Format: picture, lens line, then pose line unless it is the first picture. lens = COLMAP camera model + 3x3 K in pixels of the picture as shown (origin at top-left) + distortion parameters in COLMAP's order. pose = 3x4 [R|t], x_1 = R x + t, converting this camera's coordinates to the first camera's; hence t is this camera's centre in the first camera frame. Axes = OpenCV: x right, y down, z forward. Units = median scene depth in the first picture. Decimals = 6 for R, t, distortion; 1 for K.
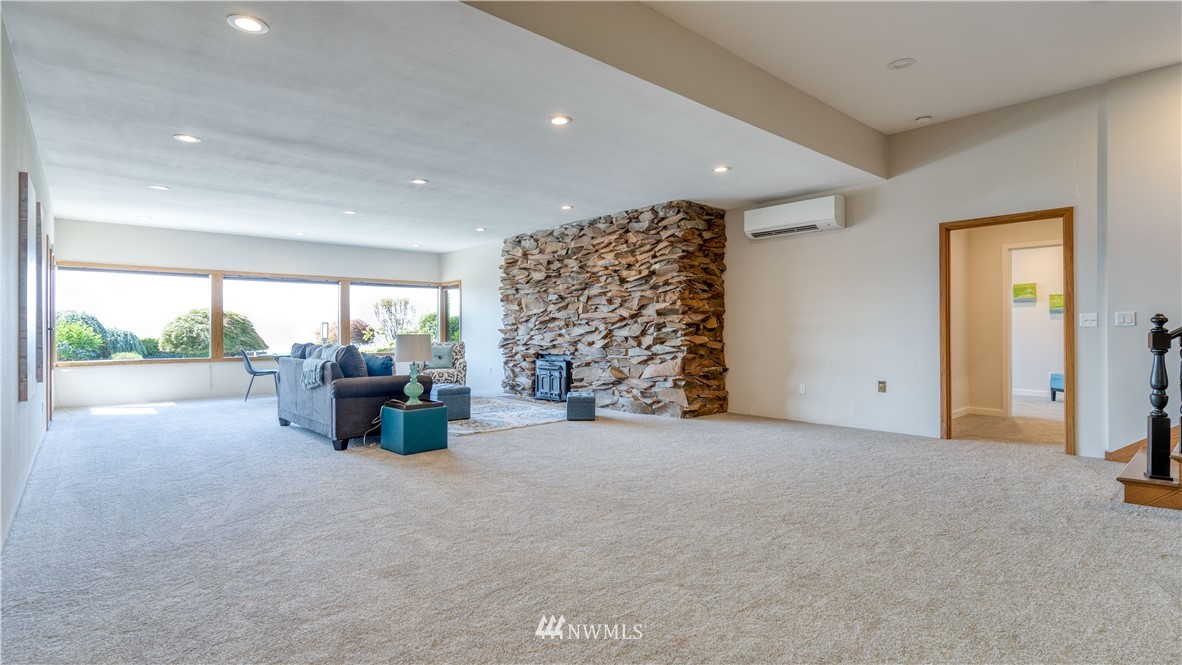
lens RADIAL K [[569.4, 0, 587.3], [0, 569.4, 326.8], [0, 0, 1]] dist [0.001955, 0.000505]
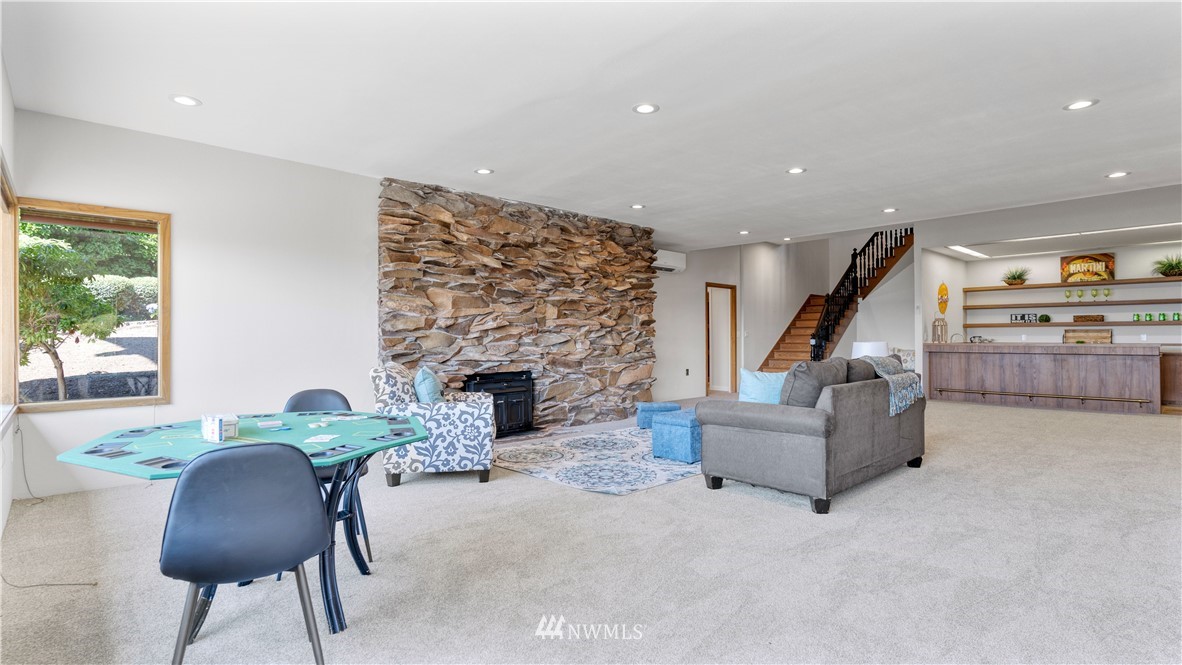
lens RADIAL K [[569.4, 0, 587.3], [0, 569.4, 326.8], [0, 0, 1]] dist [0.001955, 0.000505]
pose [[-0.024948, 0.021064, 0.999467, -0.996513], [-0.002171, 0.999774, -0.021125, 0.006122], [-0.999686, -0.002696, -0.024896, 1.153074]]
